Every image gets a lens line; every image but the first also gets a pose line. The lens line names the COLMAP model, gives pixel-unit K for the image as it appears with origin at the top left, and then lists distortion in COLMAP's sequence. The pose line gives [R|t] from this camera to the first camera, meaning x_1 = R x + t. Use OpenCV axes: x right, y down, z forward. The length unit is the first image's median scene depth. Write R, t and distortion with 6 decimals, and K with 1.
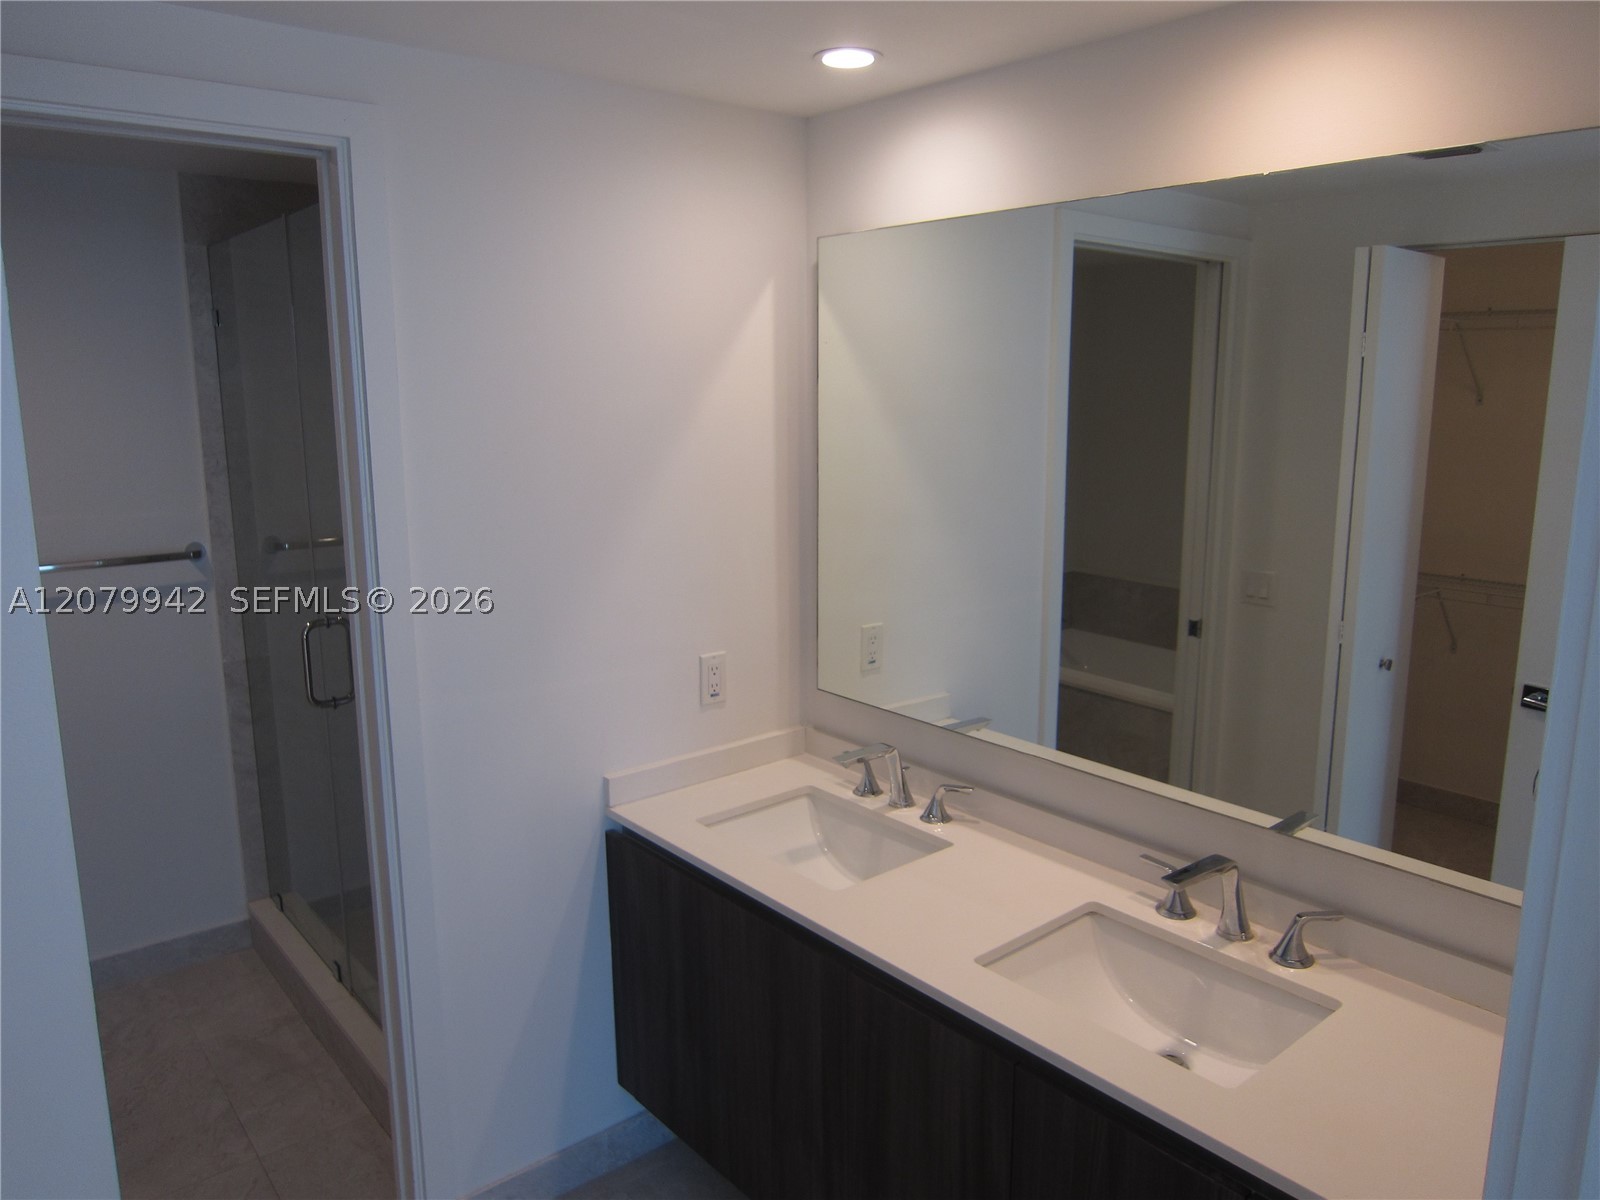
lens RADIAL K [[1143.0, 0, 796.1], [0, 1143.0, 597.5], [0, 0, 1]] dist [-0.033374, 0.016696]
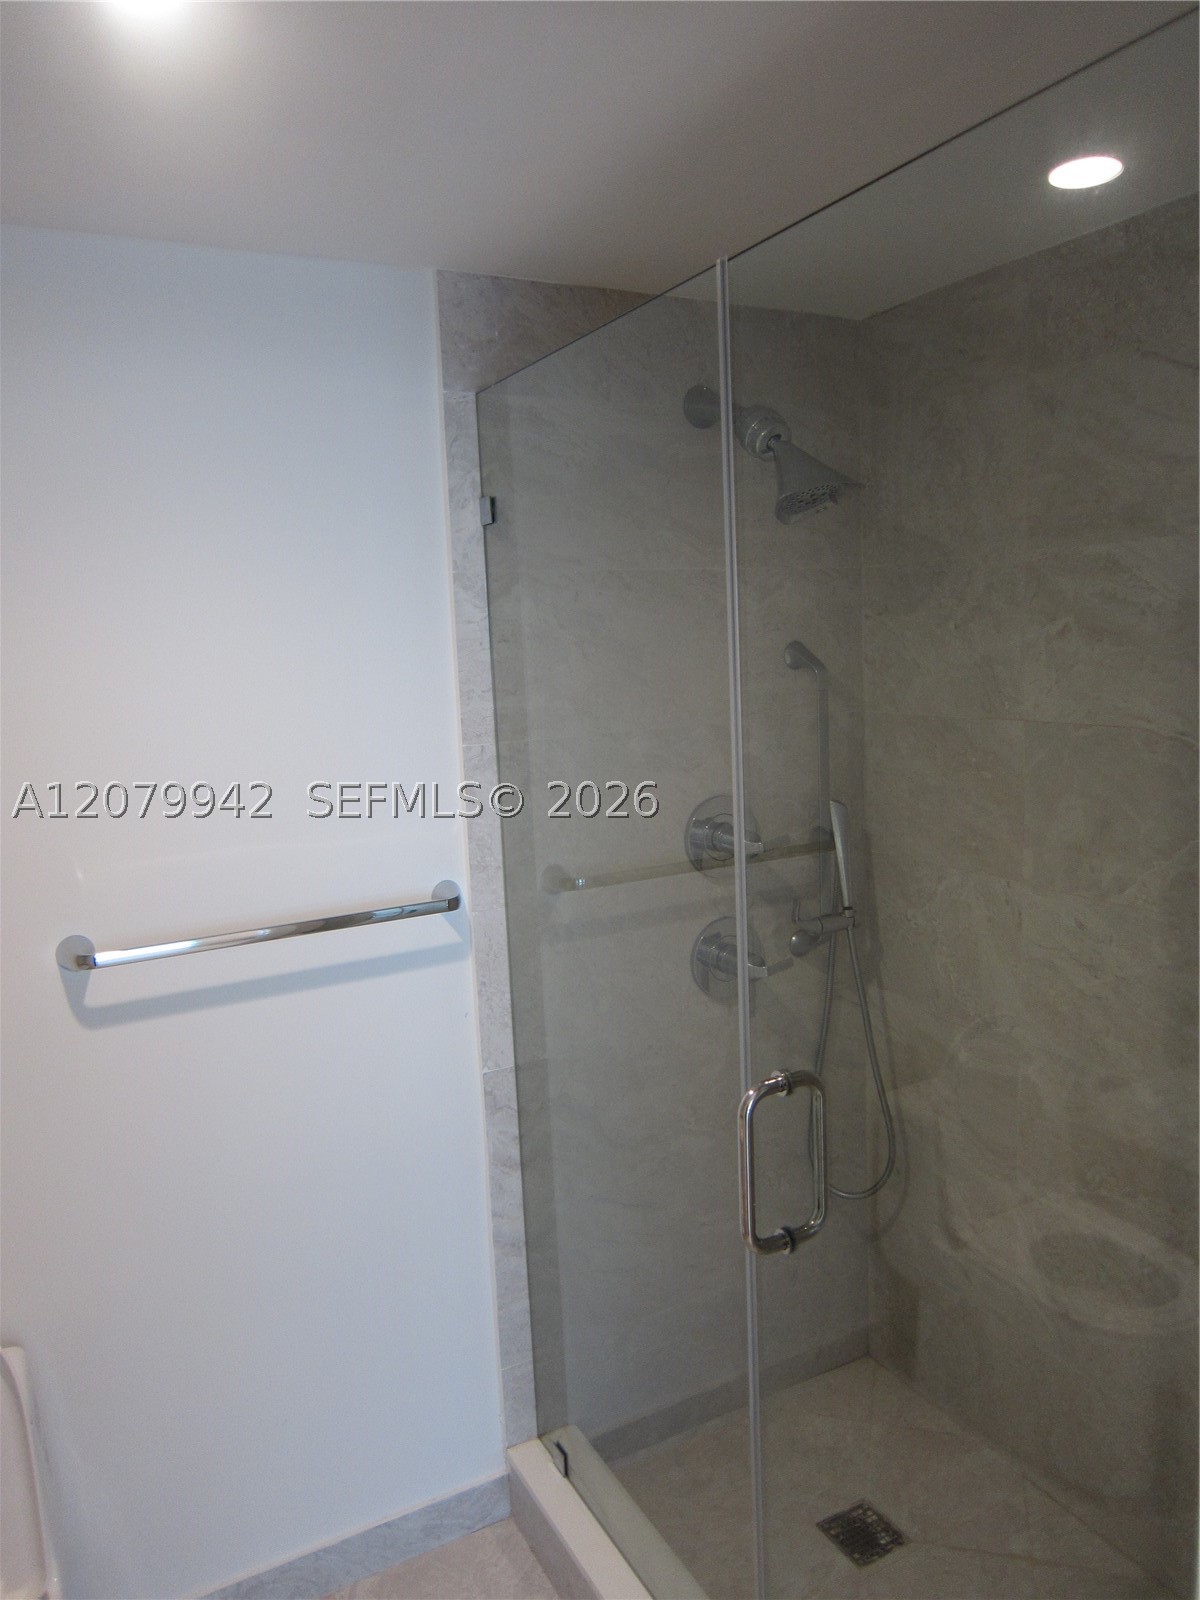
lens RADIAL K [[1143.0, 0, 602.7], [0, 1143.0, 797.0], [0, 0, 1]] dist [-0.033374, 0.016696]
pose [[0.981059, -0.007376, -0.193567, -0.368957], [0.001323, 0.999507, -0.031383, -0.083081], [0.193703, 0.030533, 0.980585, 0.463681]]
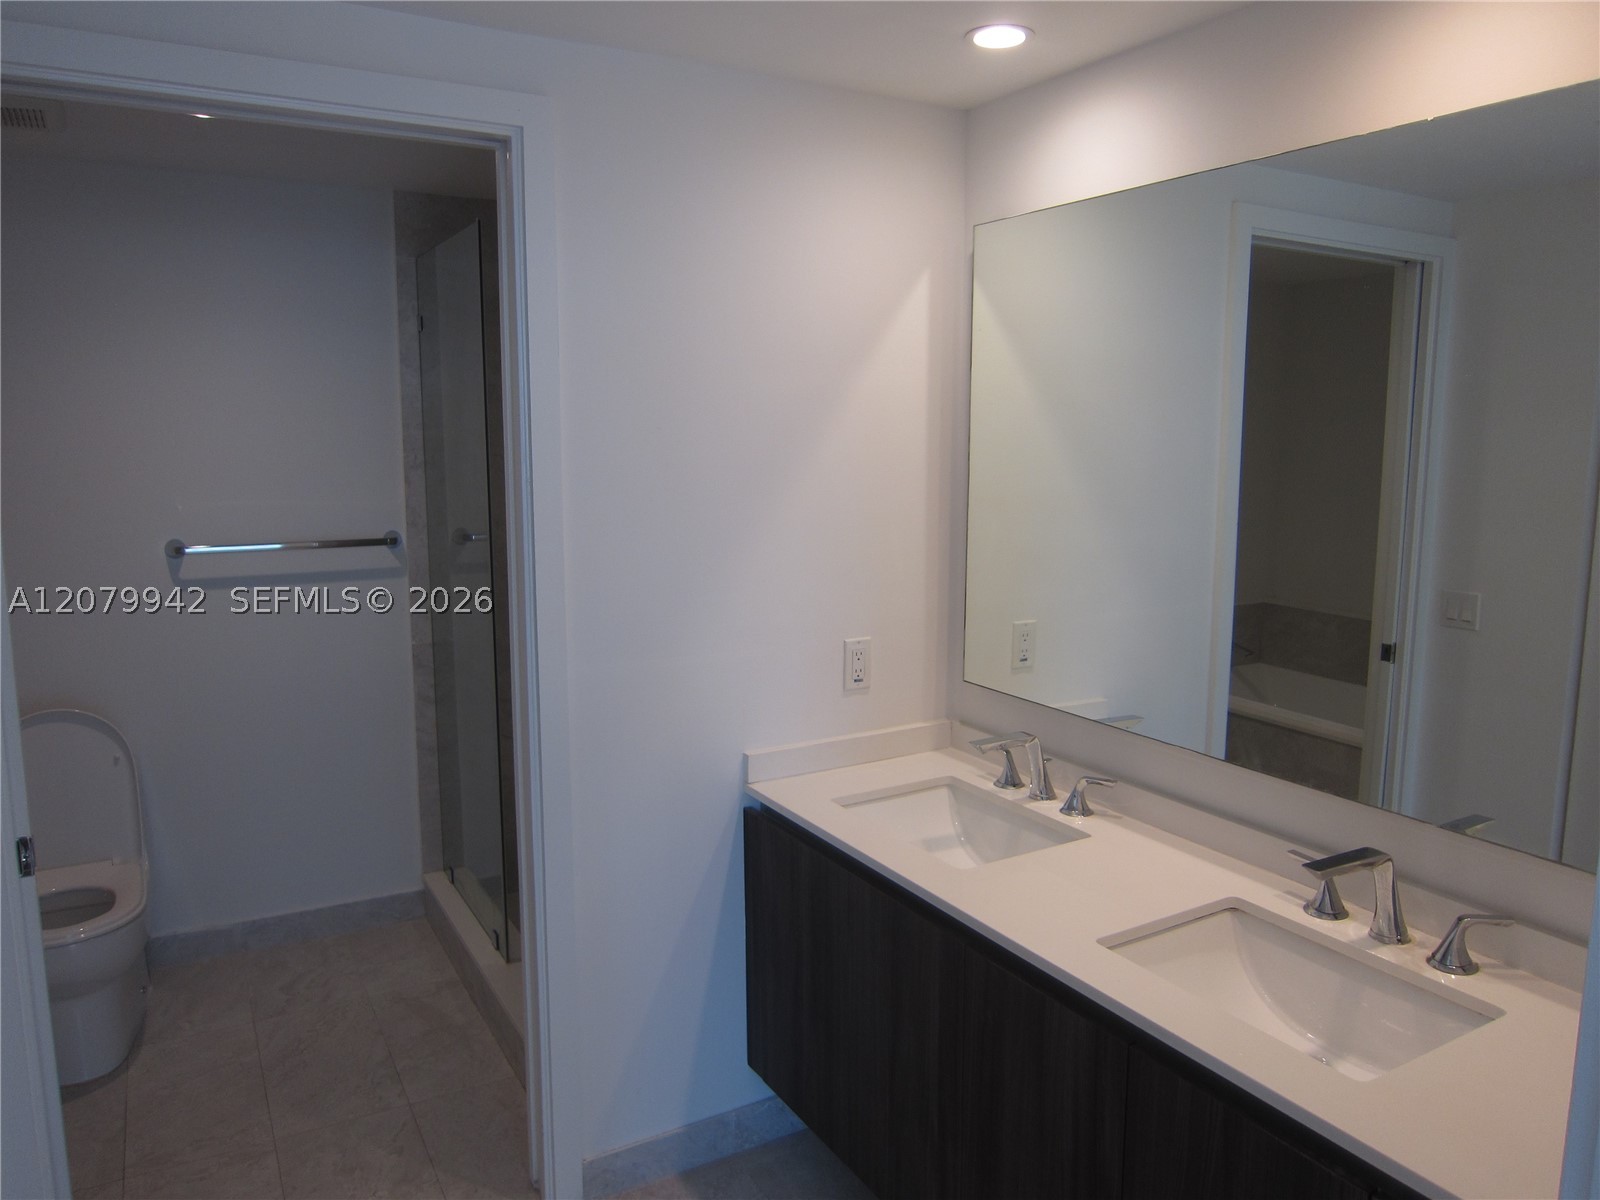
lens RADIAL K [[1143.0, 0, 801.1], [0, 1143.0, 600.7], [0, 0, 1]] dist [-0.033374, 0.016696]
pose [[0.985219, 0.030163, -0.168624, 0.041808], [-0.037429, 0.998495, -0.040080, 0.052588], [0.167161, 0.045799, 0.984865, 0.001892]]
